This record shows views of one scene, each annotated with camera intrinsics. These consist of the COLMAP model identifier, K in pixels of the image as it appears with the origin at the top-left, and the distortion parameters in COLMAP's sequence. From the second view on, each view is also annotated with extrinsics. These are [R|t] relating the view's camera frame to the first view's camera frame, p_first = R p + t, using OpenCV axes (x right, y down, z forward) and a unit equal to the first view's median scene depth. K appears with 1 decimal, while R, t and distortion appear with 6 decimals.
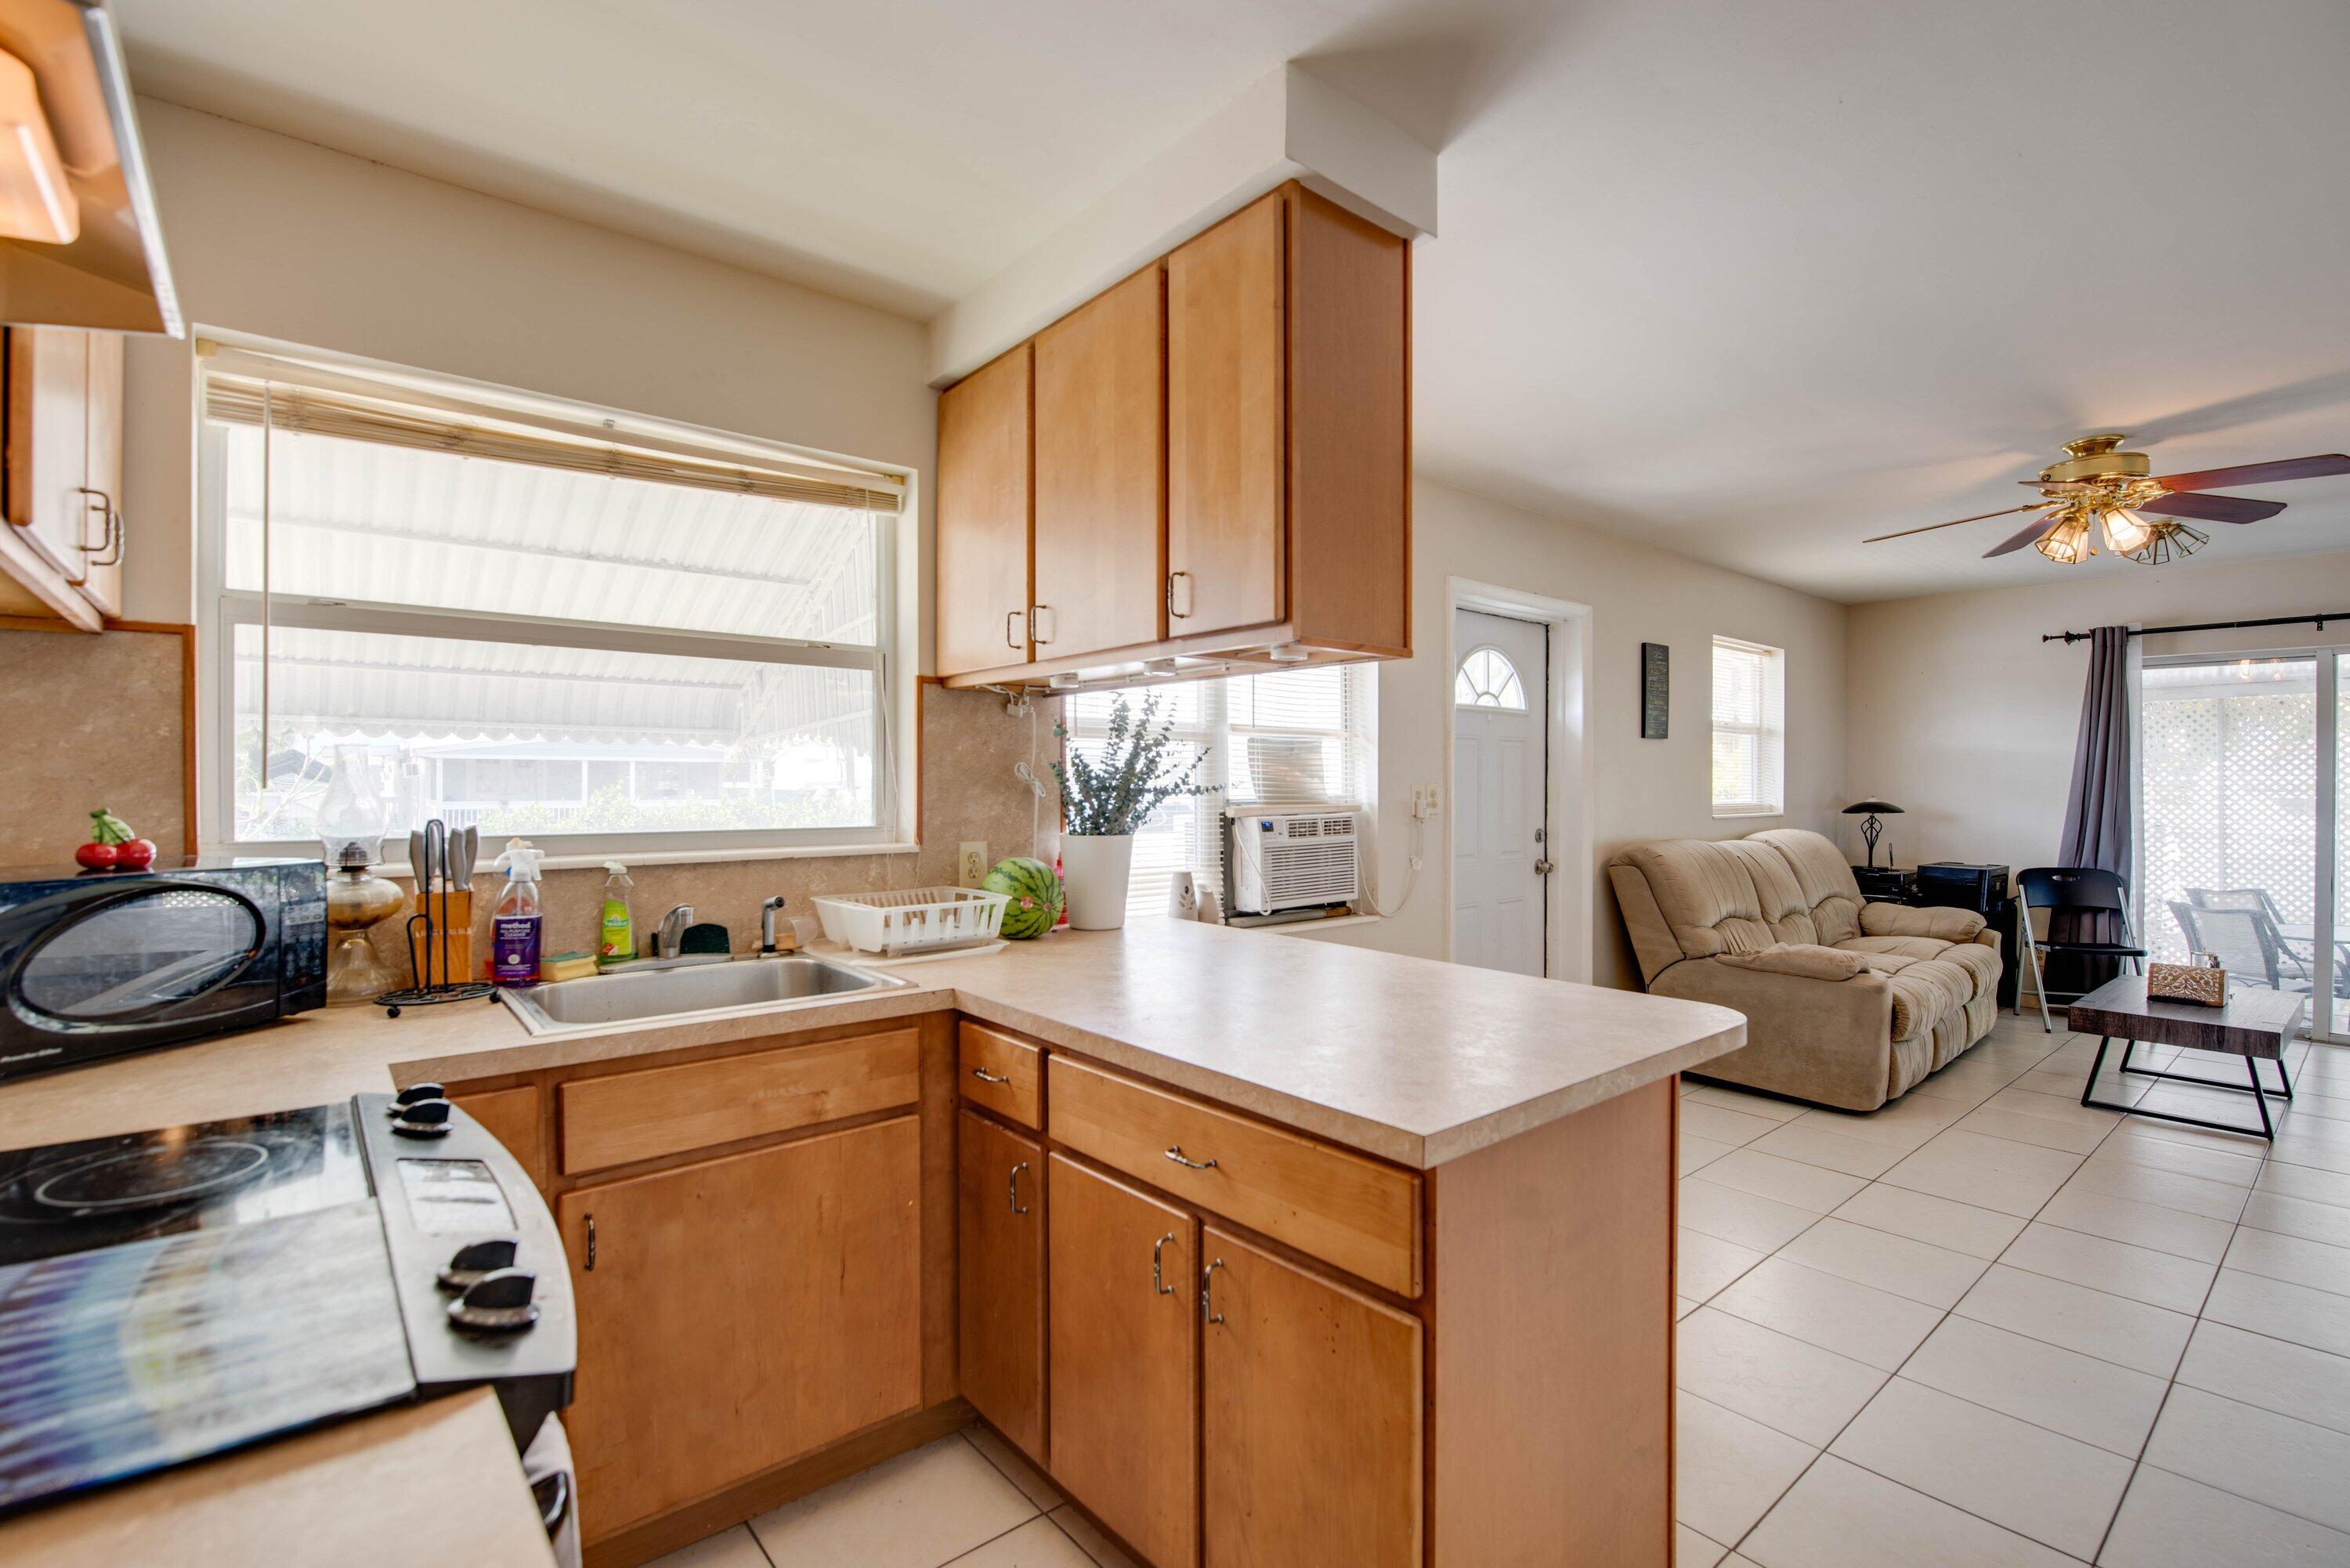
lens RADIAL K [[1035.3, 0, 1177.2], [0, 1035.3, 796.8], [0, 0, 1]] dist [-0.002550, -0.000653]
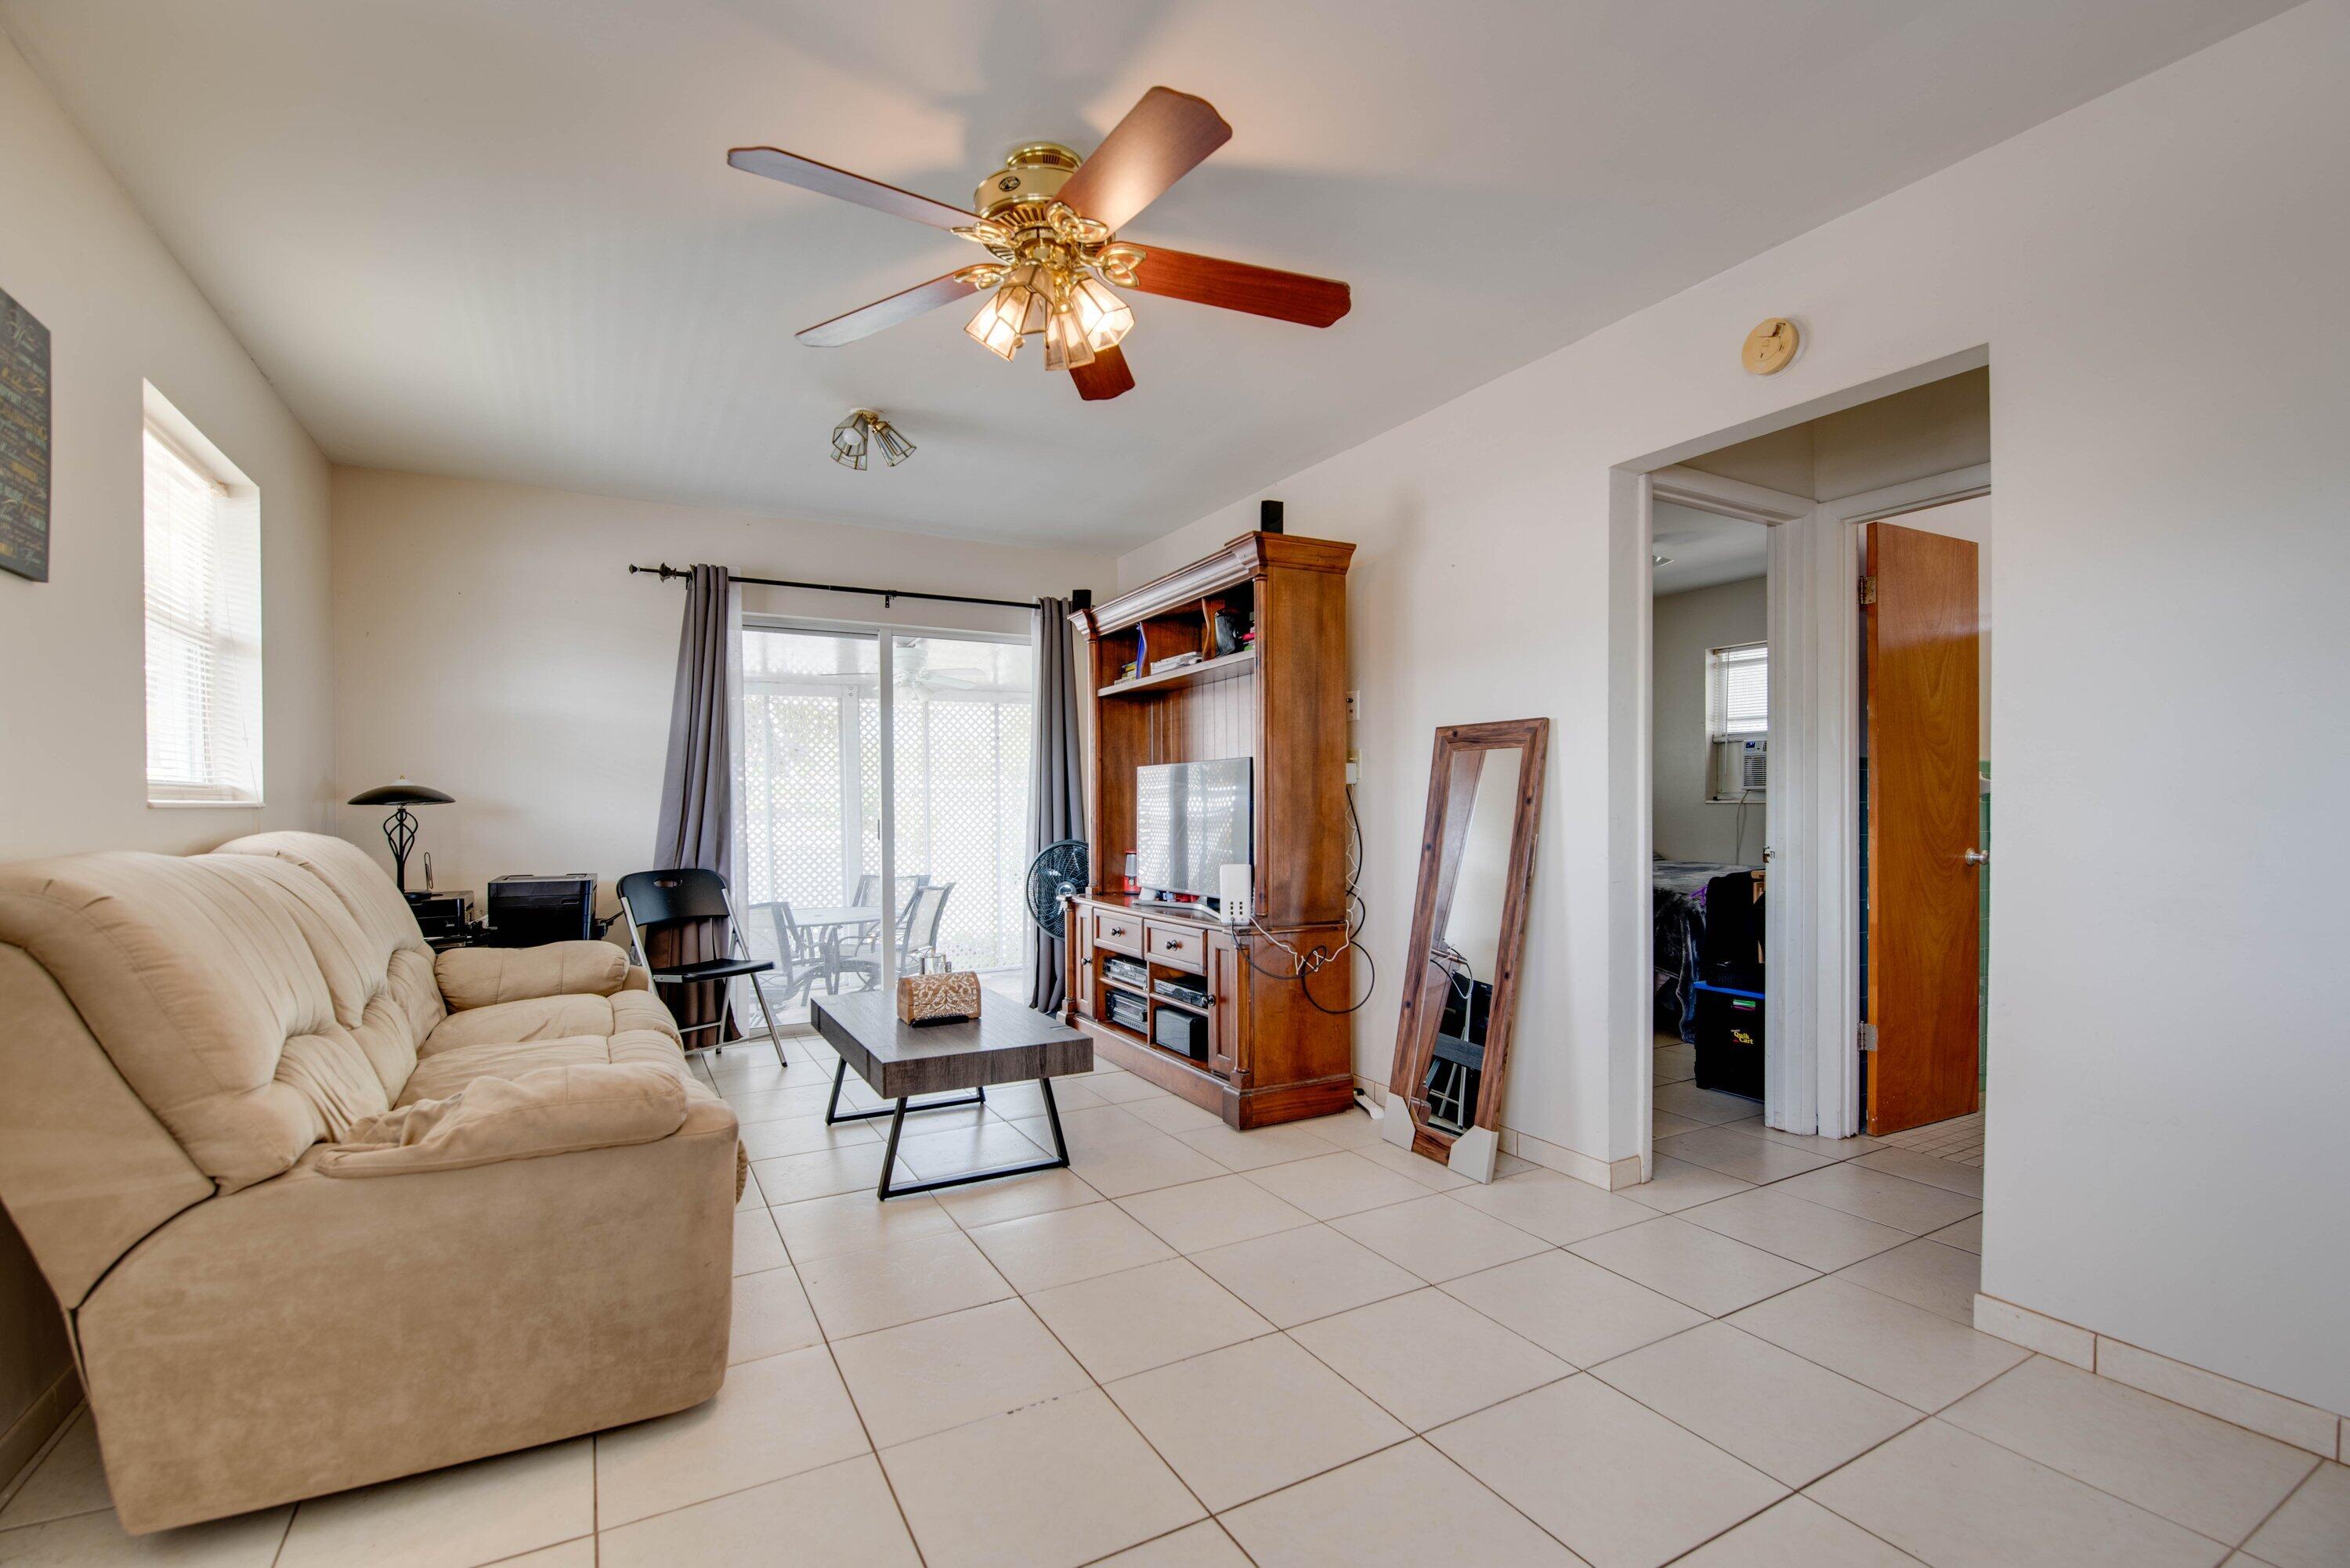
lens RADIAL K [[1035.3, 0, 1177.2], [0, 1035.3, 796.8], [0, 0, 1]] dist [-0.002550, -0.000653]
pose [[0.170098, 0.002302, 0.985424, 0.165277], [0.018706, 0.999810, -0.005564, 0.026078], [-0.985250, 0.019380, 0.170023, 0.496724]]
